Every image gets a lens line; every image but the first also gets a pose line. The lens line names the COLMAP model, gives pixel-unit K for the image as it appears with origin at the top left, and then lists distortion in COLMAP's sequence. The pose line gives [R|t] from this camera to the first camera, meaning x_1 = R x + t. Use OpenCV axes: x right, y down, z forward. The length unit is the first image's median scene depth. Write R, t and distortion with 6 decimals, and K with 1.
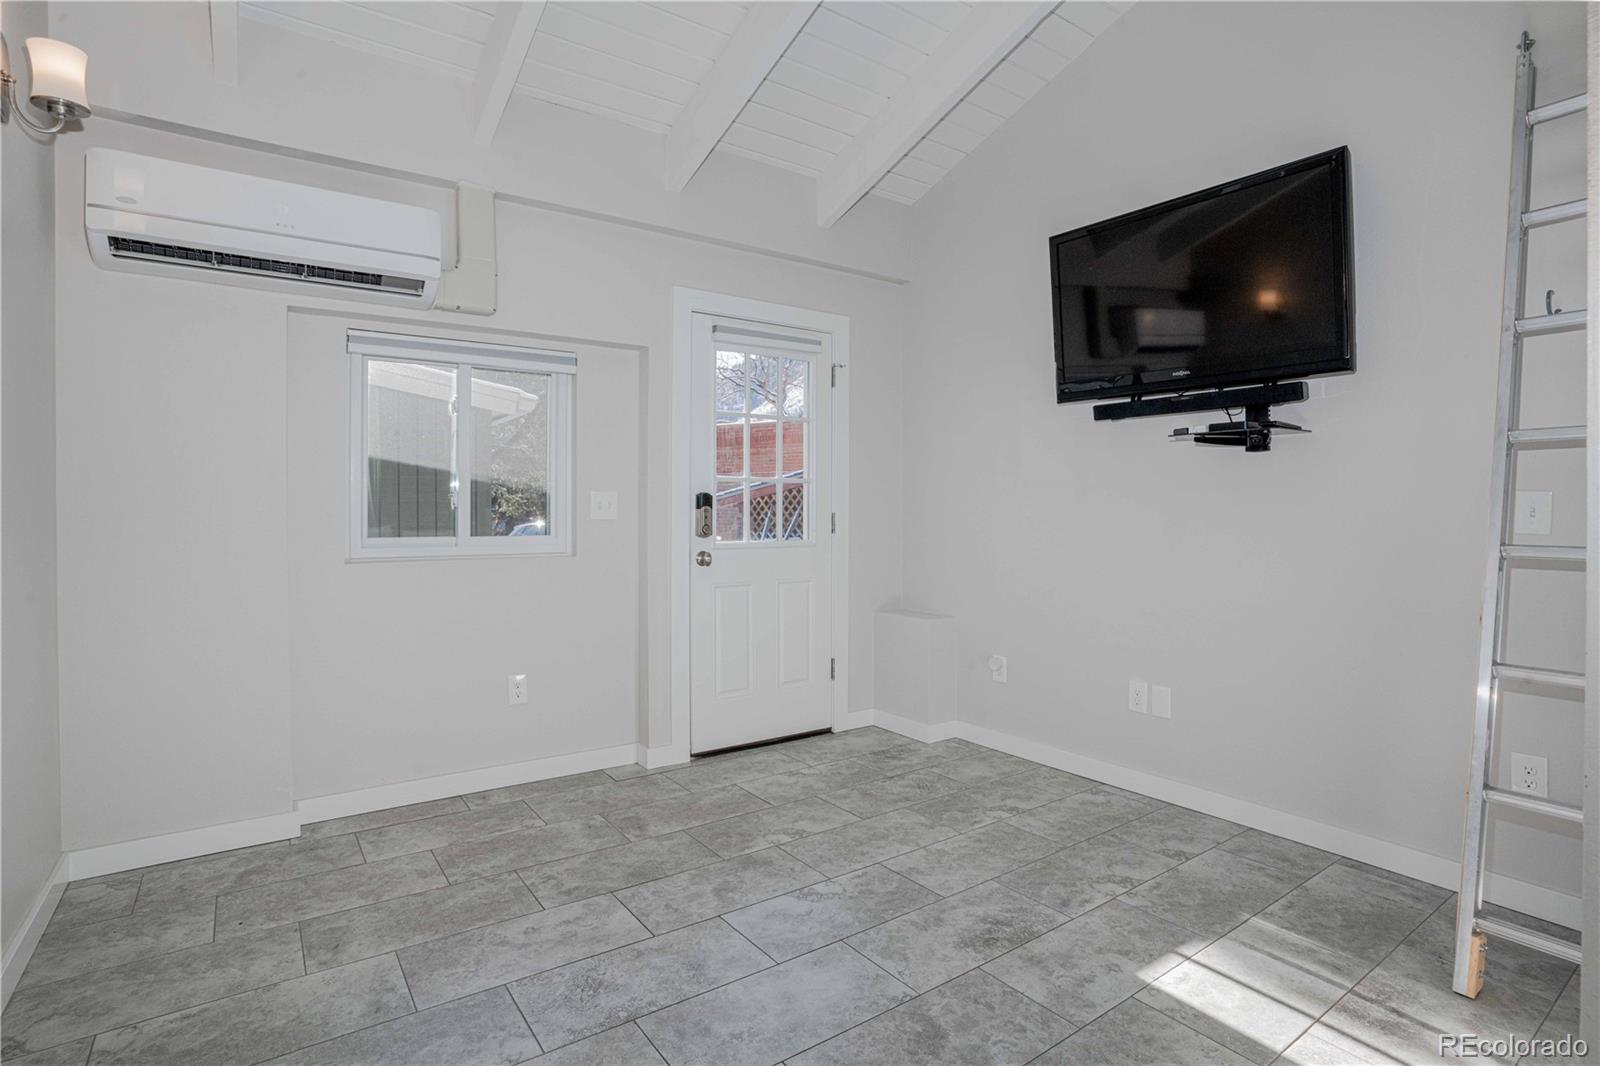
lens RADIAL K [[790.8, 0, 789.4], [0, 790.8, 511.3], [0, 0, 1]] dist [-0.077774, 0.029069]
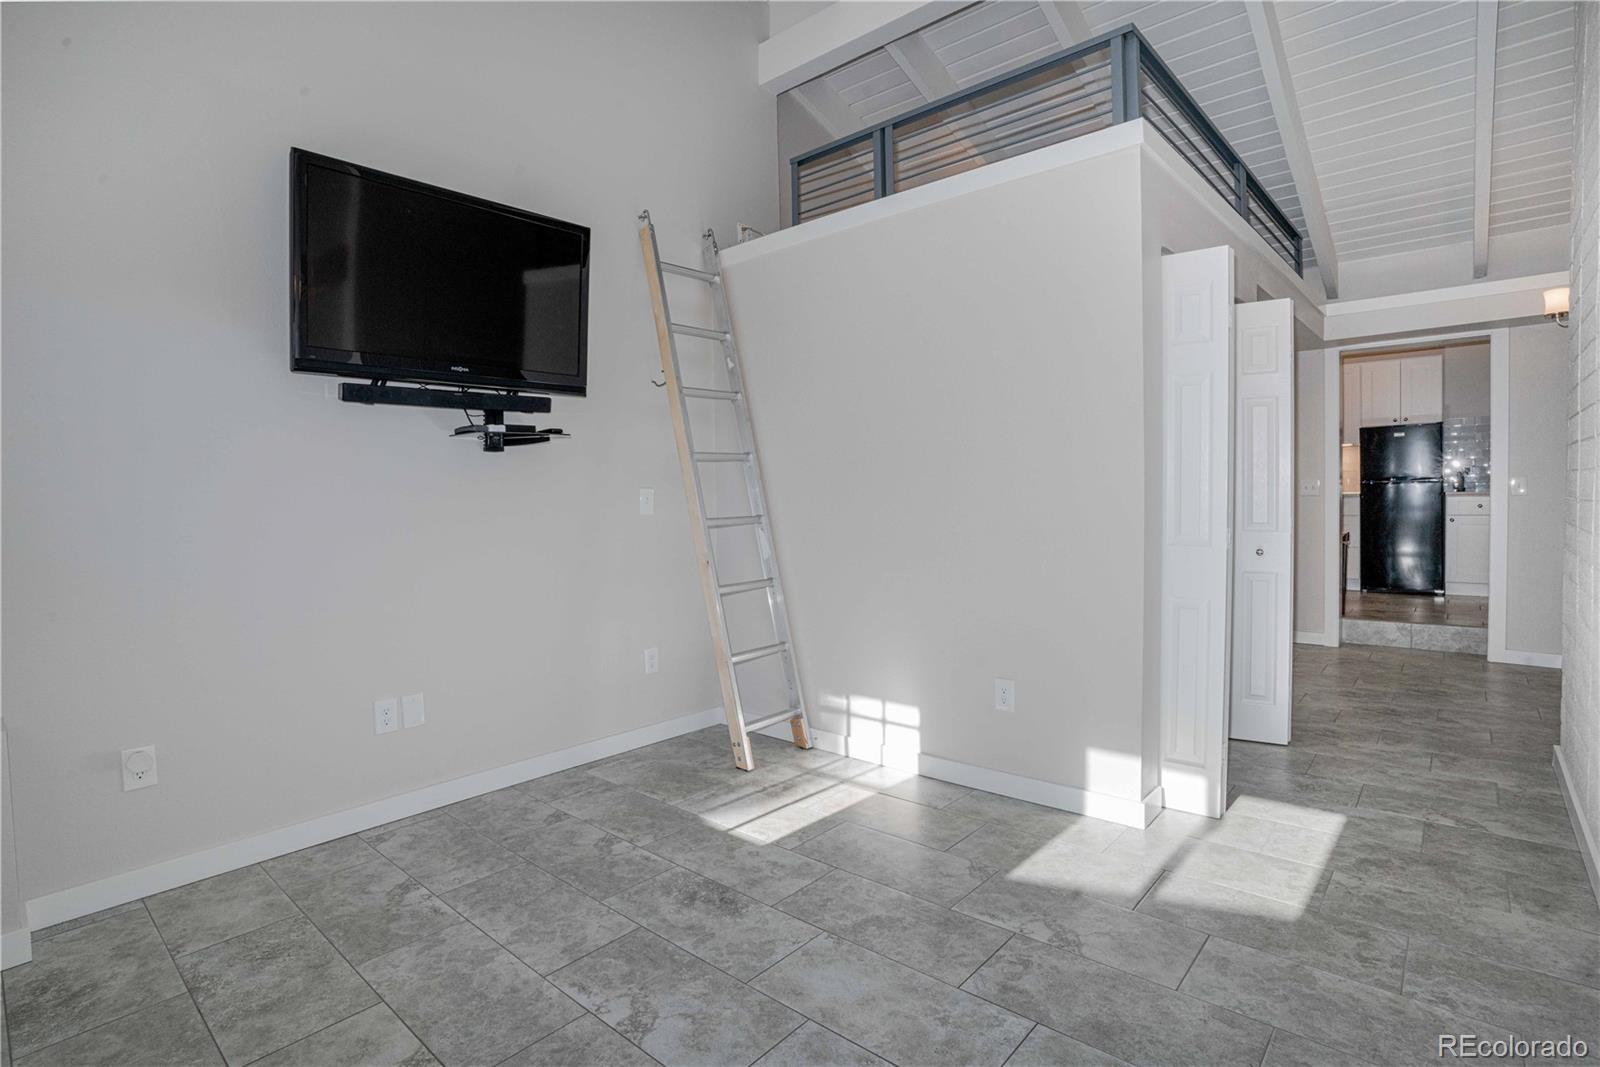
lens RADIAL K [[790.8, 0, 789.4], [0, 790.8, 511.8], [0, 0, 1]] dist [-0.077774, 0.029069]
pose [[-0.221291, -0.019839, 0.975006, -0.634222], [0.029984, 0.999182, 0.027136, -0.008583], [-0.974747, 0.035239, -0.220515, 0.895354]]
